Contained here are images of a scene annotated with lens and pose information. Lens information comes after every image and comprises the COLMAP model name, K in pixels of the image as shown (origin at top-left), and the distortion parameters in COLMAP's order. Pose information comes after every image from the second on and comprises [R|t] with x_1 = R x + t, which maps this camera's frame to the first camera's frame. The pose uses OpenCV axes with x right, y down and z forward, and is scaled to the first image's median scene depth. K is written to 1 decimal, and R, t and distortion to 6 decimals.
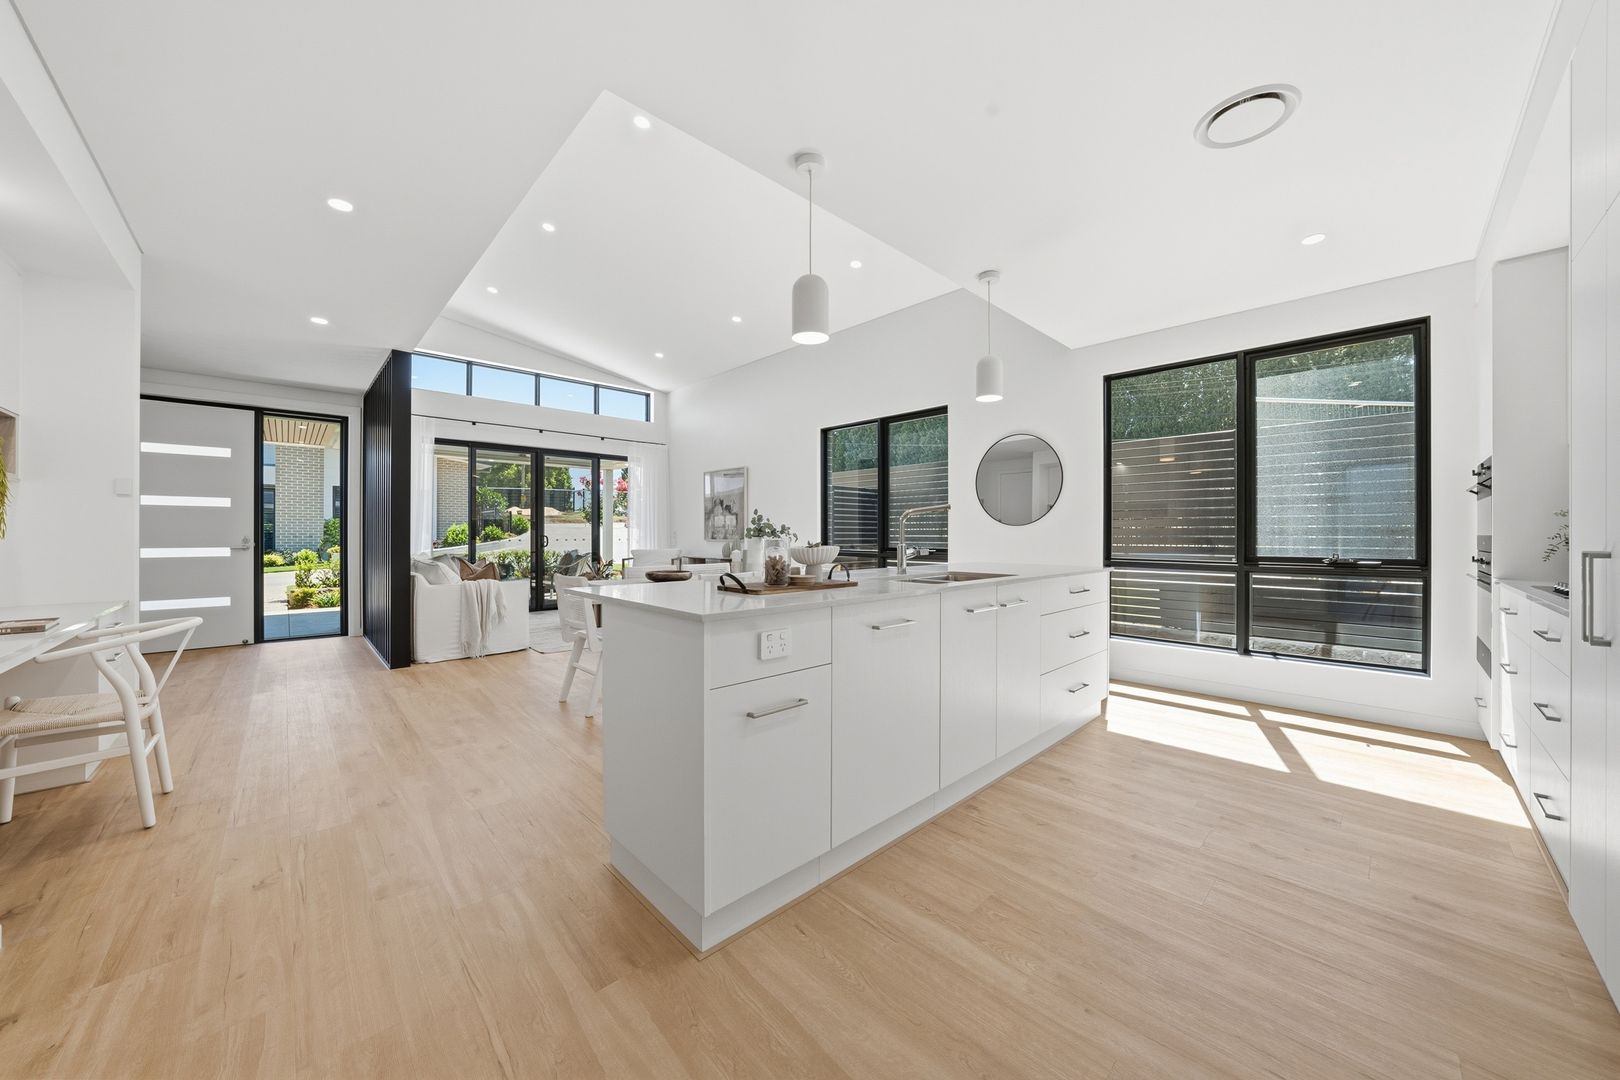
lens RADIAL K [[566.2, 0, 812.1], [0, 566.2, 533.4], [0, 0, 1]] dist [-0.018000, 0.002600]
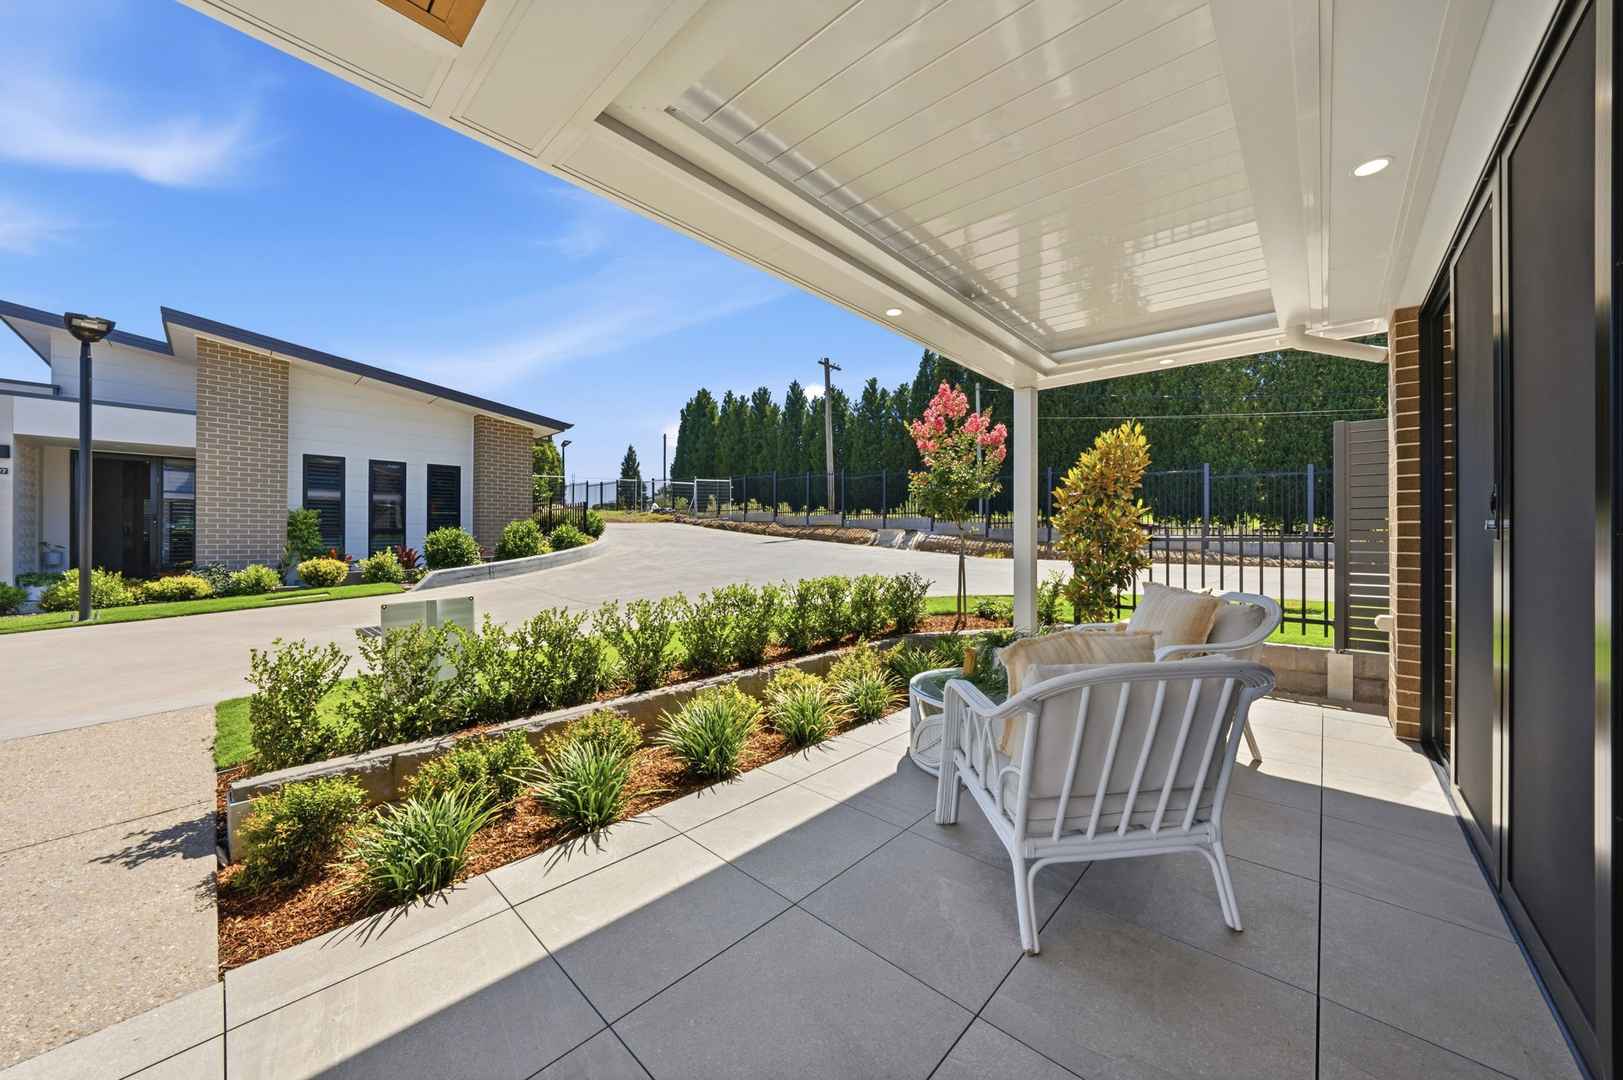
lens RADIAL K [[567.2, 0, 810.5], [0, 567.2, 532.6], [0, 0, 1]] dist [-0.018000, 0.002600]
pose [[0.998210, 0.001123, 0.059793, -0.391651], [-0.000736, 0.999979, -0.006509, 0.000505], [-0.059800, 0.006454, 0.998190, 0.416967]]
